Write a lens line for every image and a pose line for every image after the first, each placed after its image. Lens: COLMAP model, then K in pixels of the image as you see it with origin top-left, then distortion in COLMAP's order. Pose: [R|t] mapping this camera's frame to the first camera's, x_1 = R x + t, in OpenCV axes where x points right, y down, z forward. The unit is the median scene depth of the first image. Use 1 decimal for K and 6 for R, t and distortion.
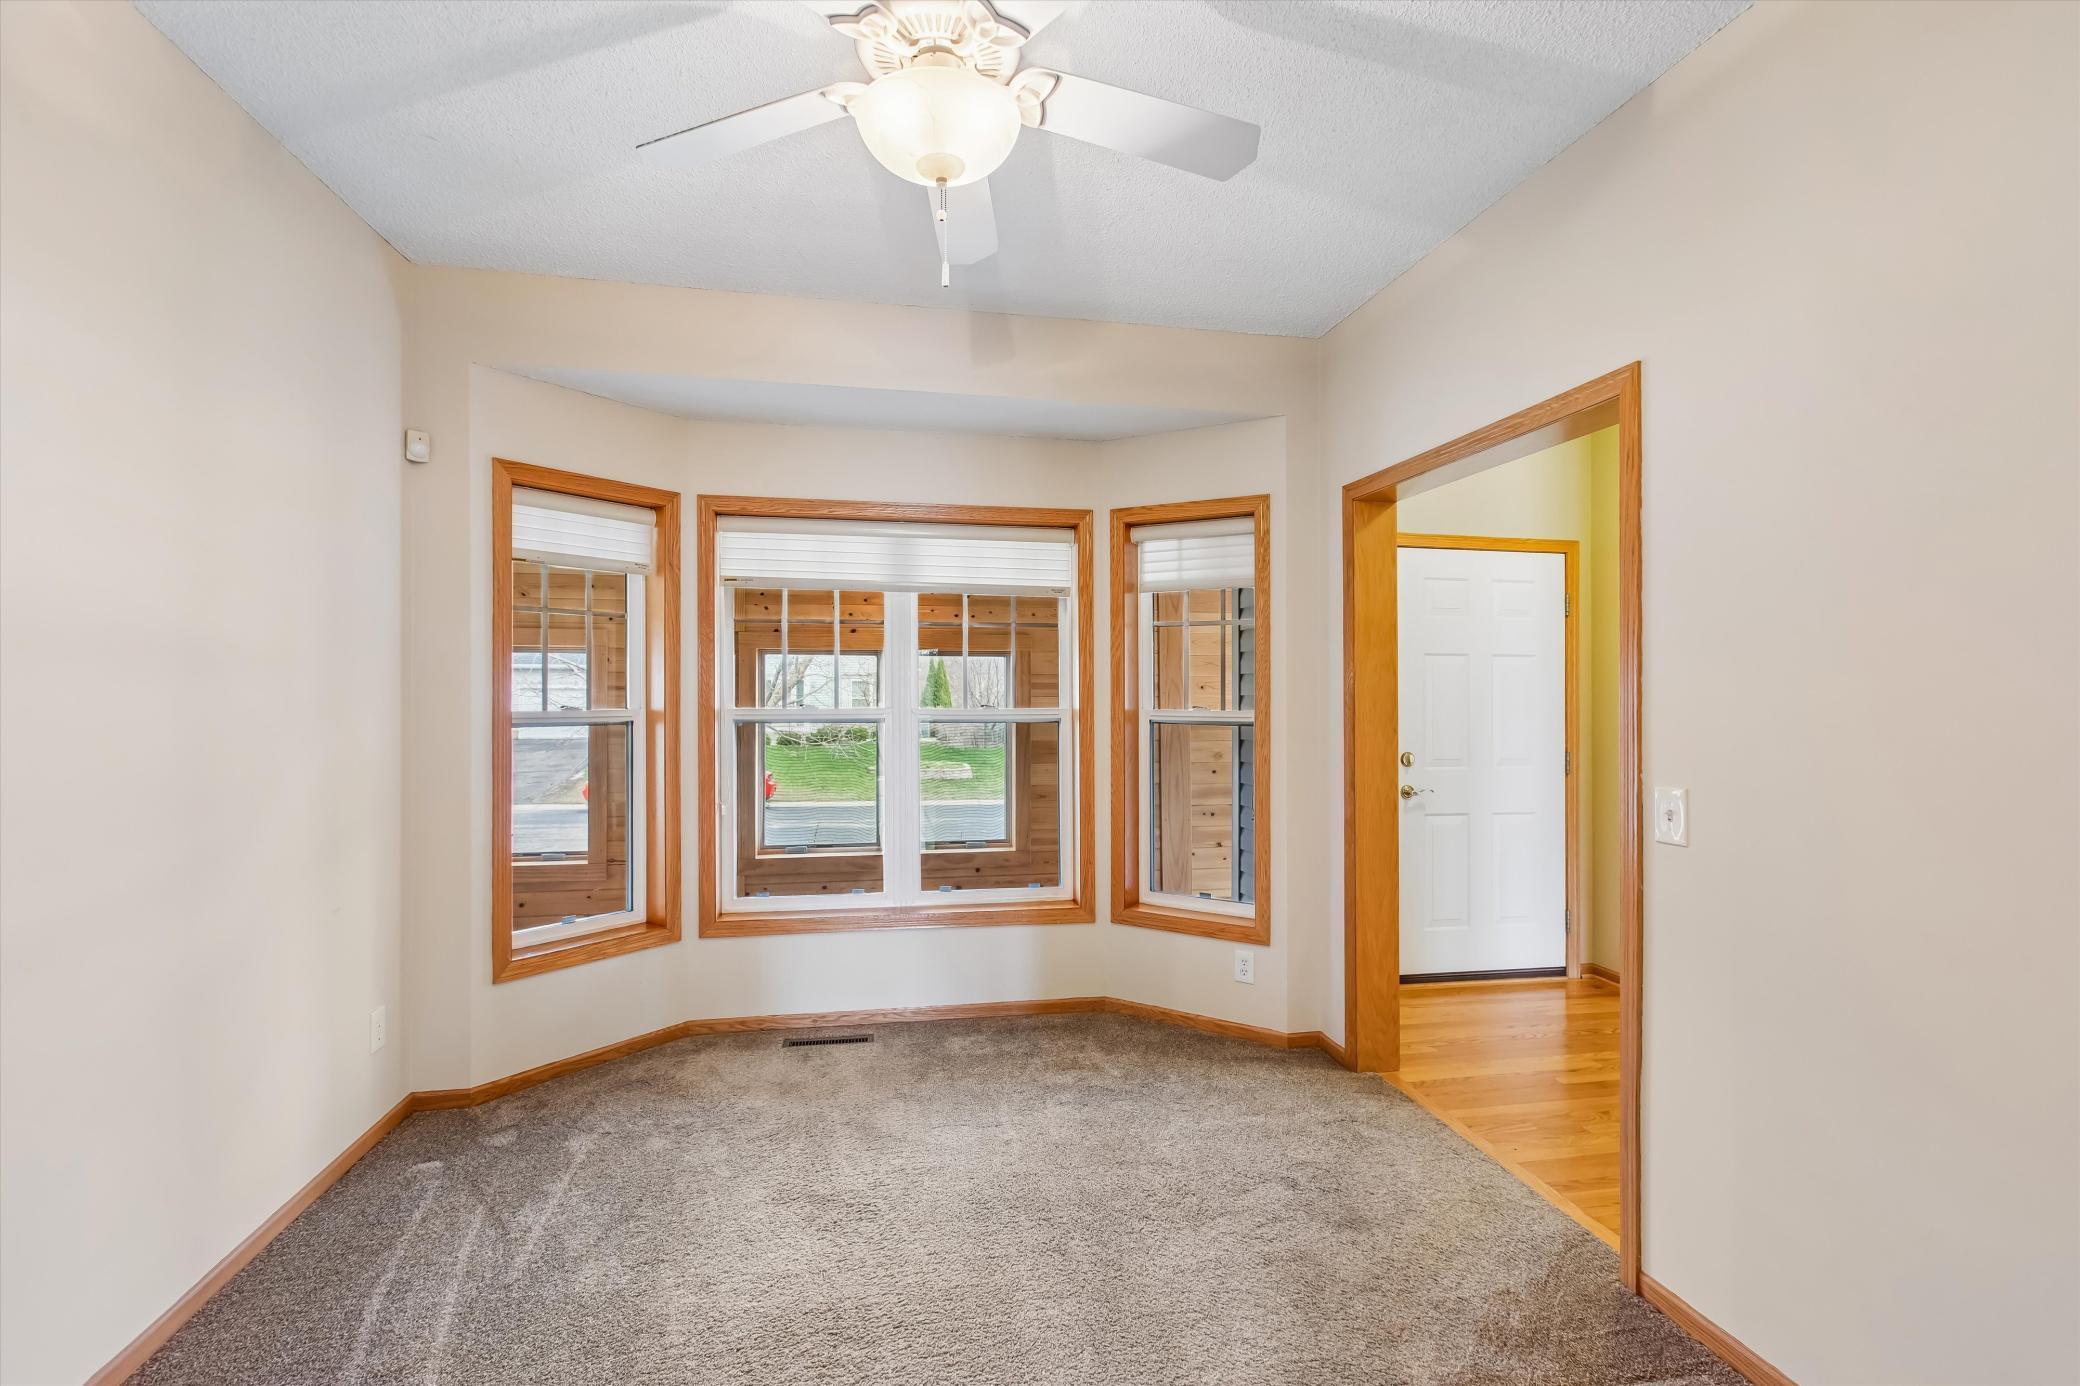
lens RADIAL K [[933.1, 0, 1032.8], [0, 933.1, 680.7], [0, 0, 1]] dist [0.000529, -0.000771]
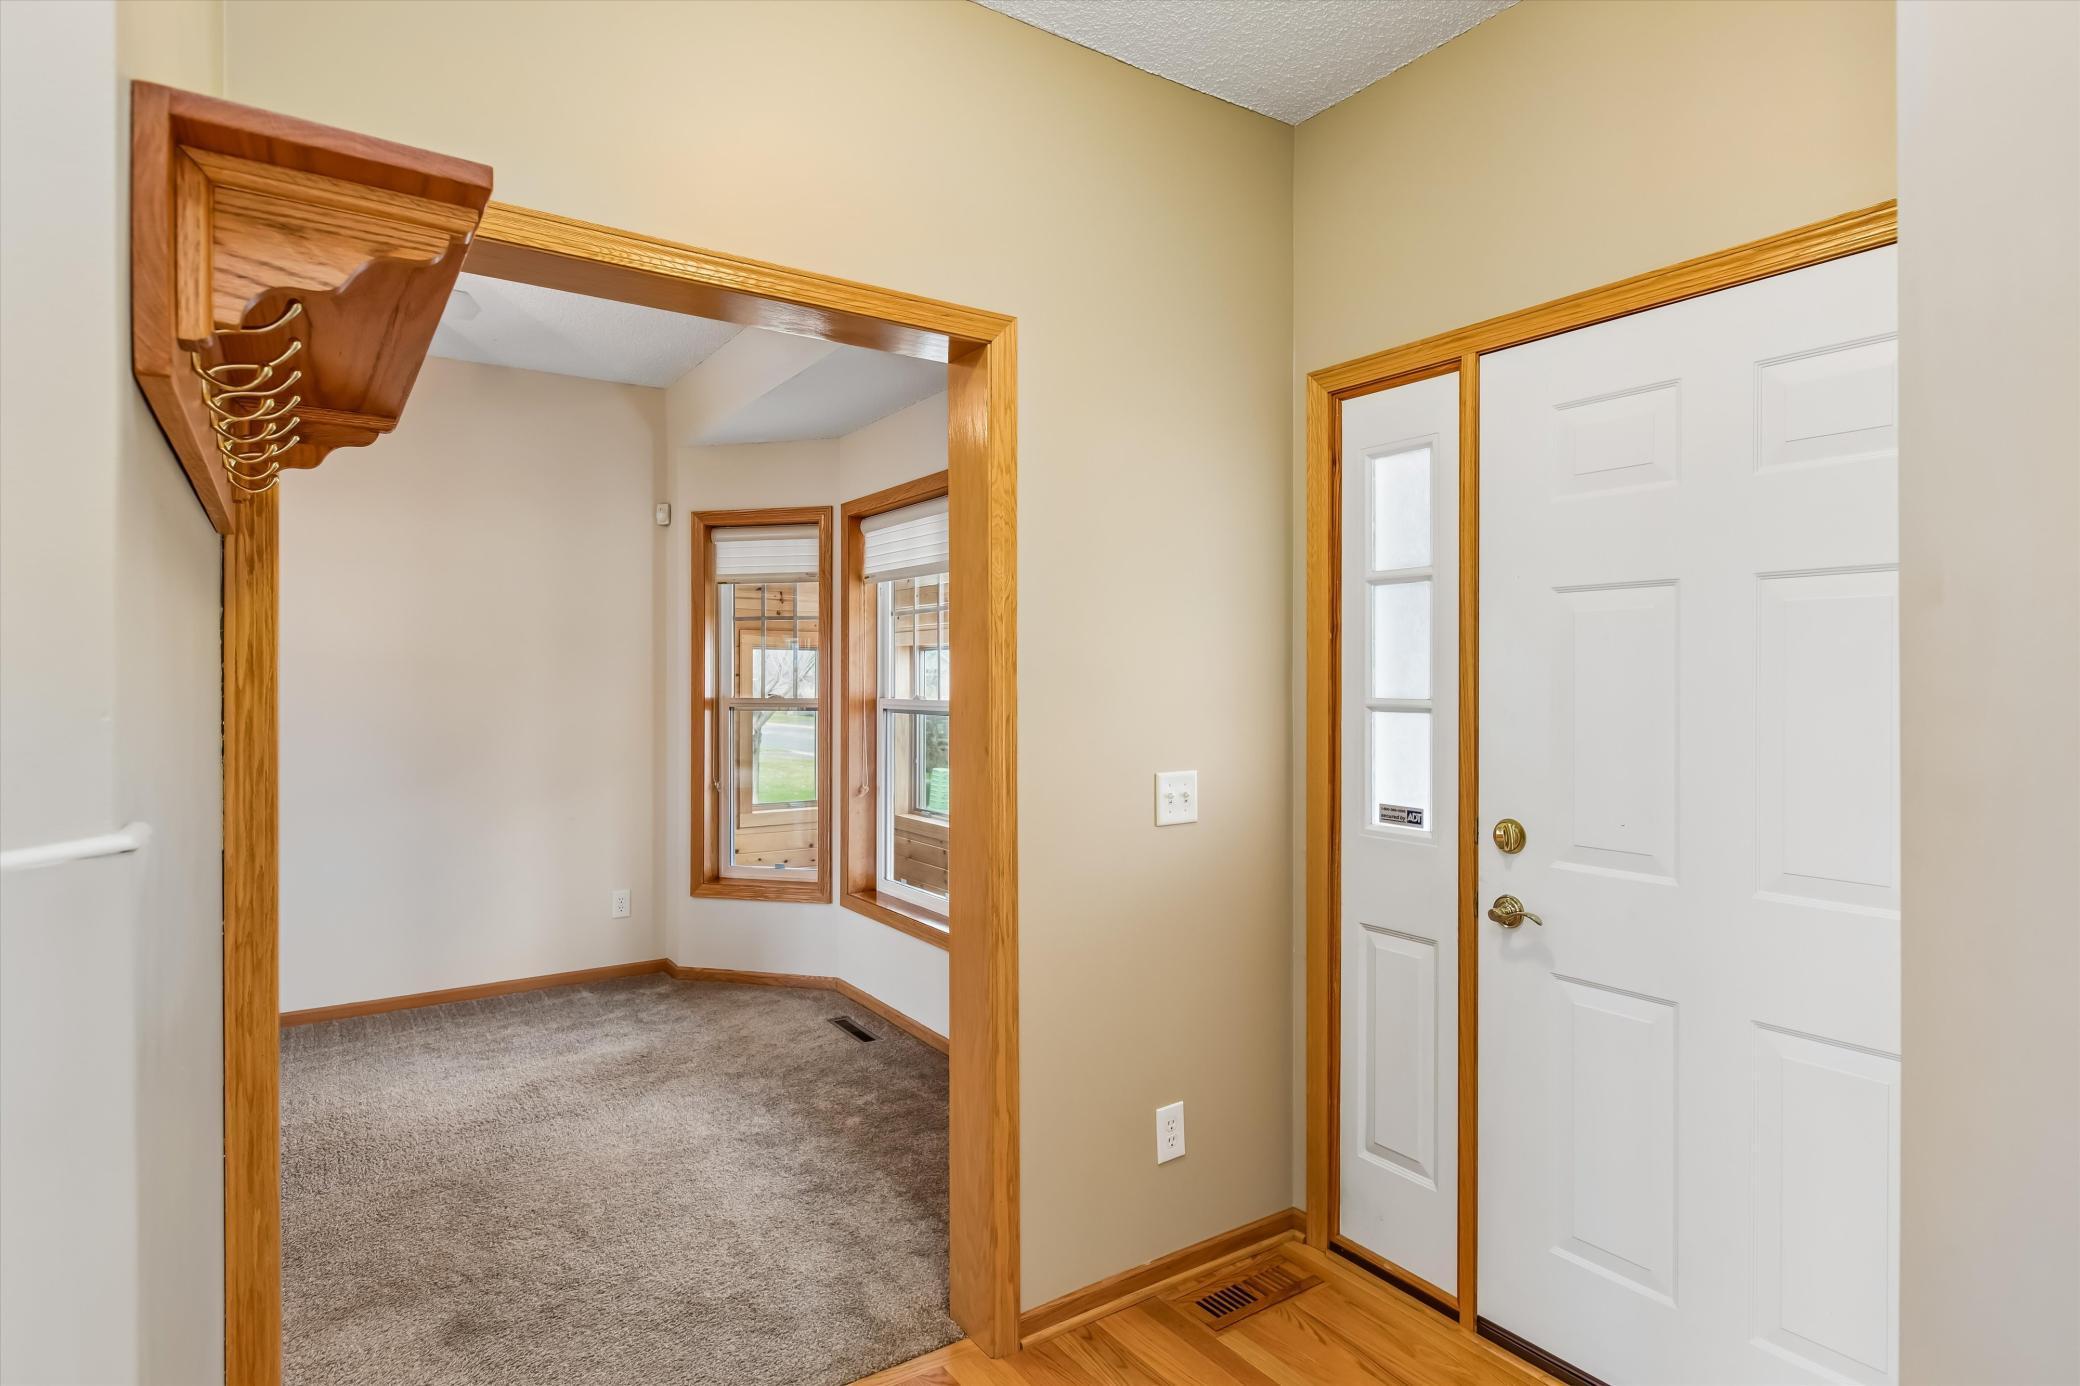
lens RADIAL K [[1084.2, 0, 1007.7], [0, 1084.2, 677.6], [0, 0, 1]] dist [-0.000547, -0.000310]
pose [[0.385911, -0.005764, -0.922518, 0.990901], [0.012828, 0.999917, -0.000882, 0.010508], [0.922447, -0.011494, 0.385953, 0.755260]]
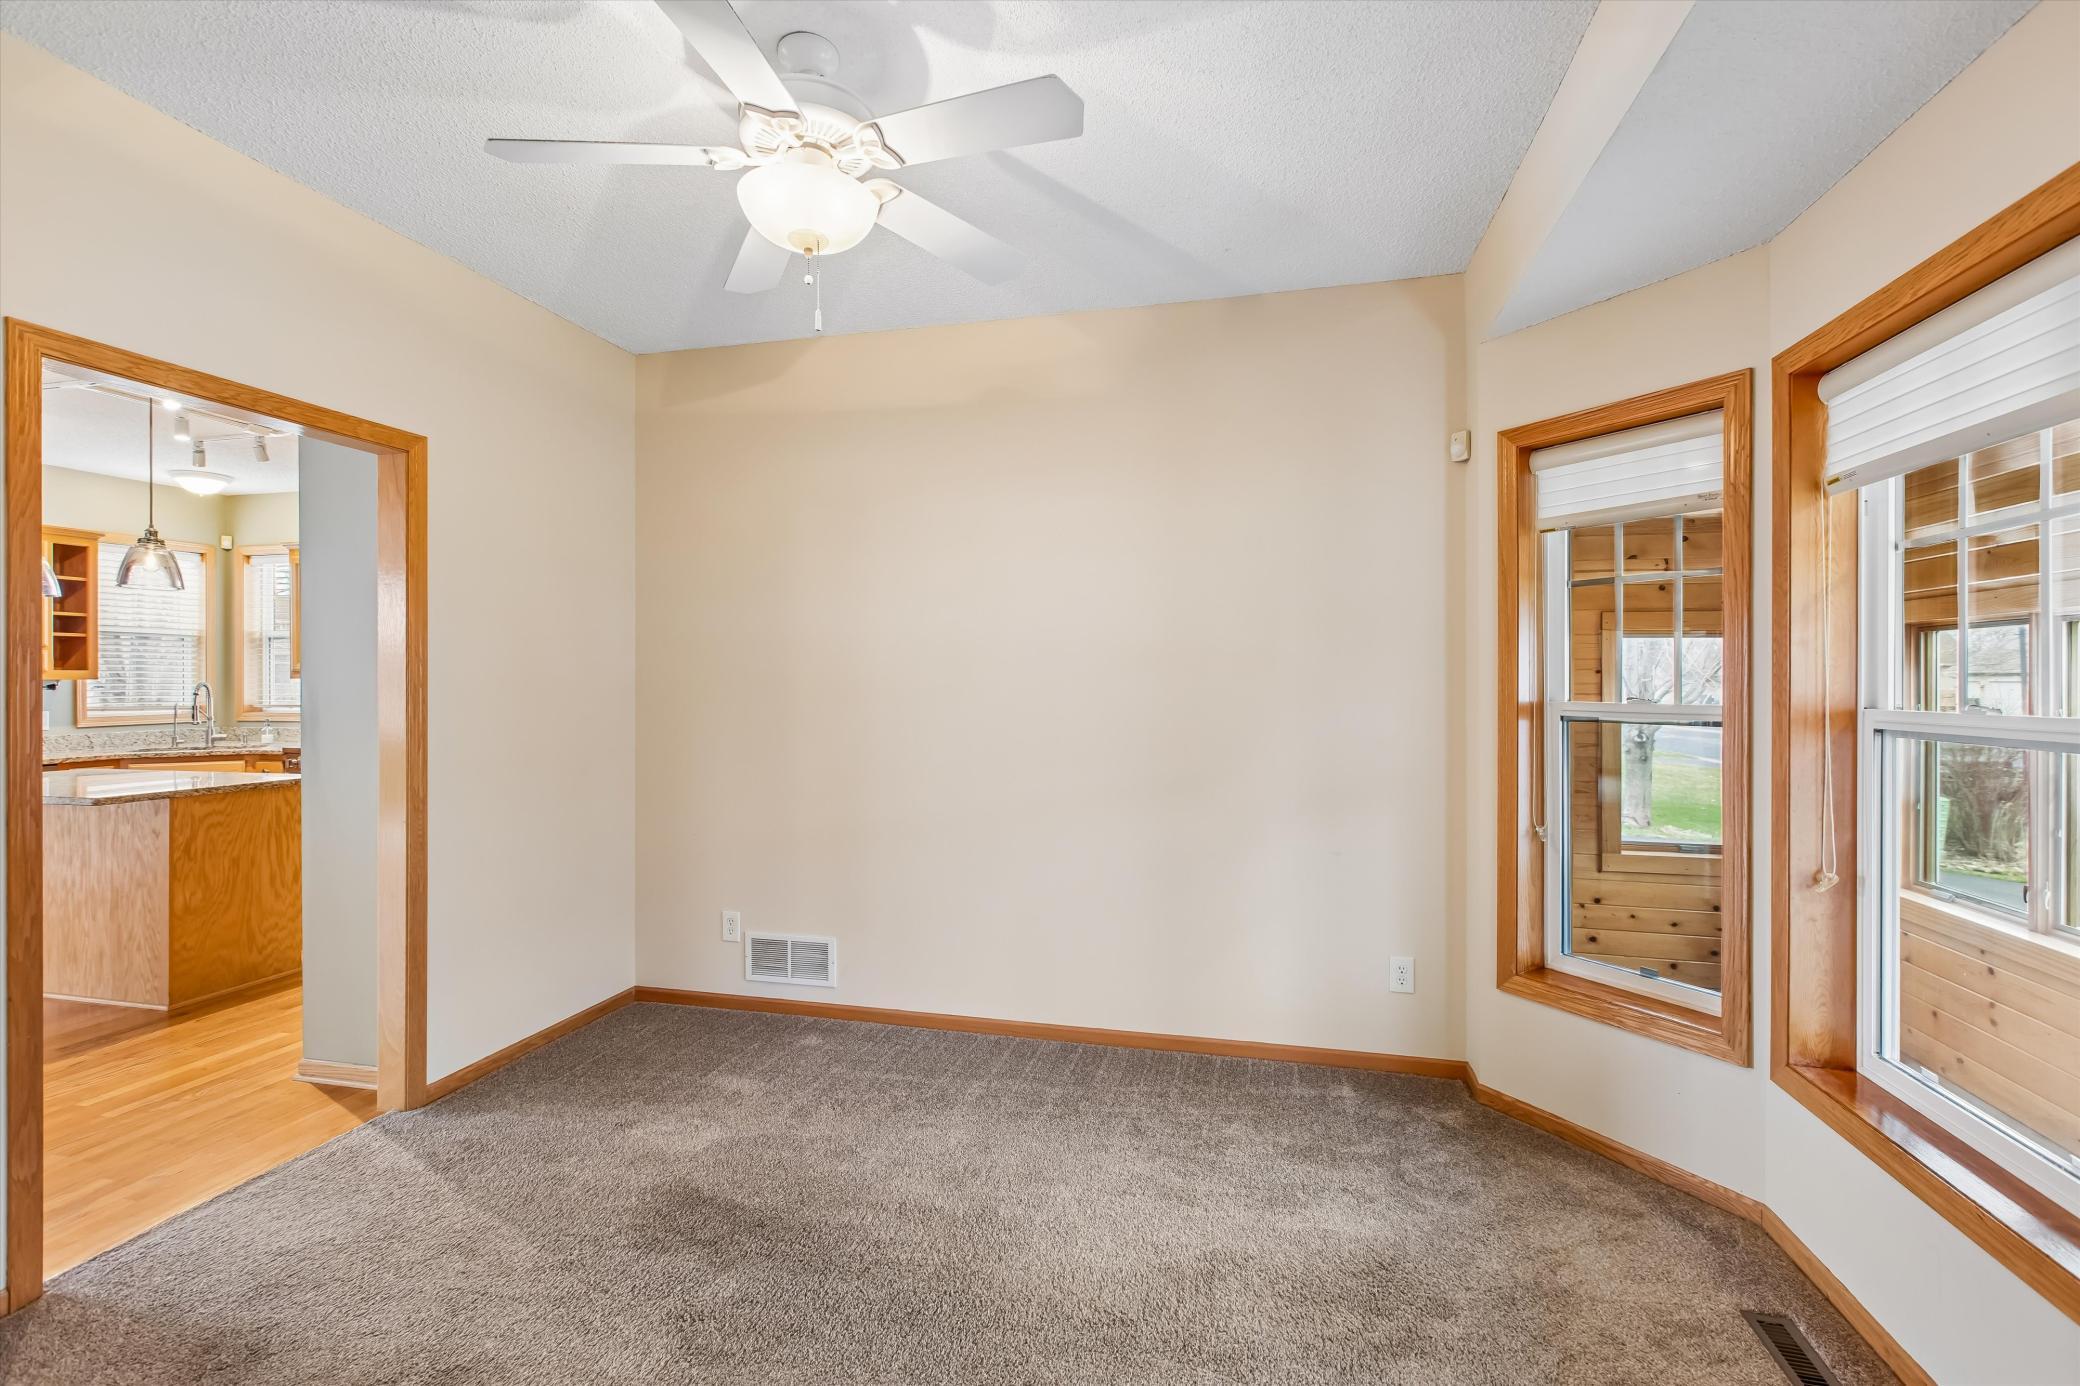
lens RADIAL K [[933.1, 0, 1032.8], [0, 933.1, 680.7], [0, 0, 1]] dist [0.000529, -0.000771]
pose [[-0.409656, -0.002918, -0.912235, 0.443956], [0.010184, 0.999918, -0.007772, 0.014028], [0.912183, -0.012474, -0.409593, 0.887301]]
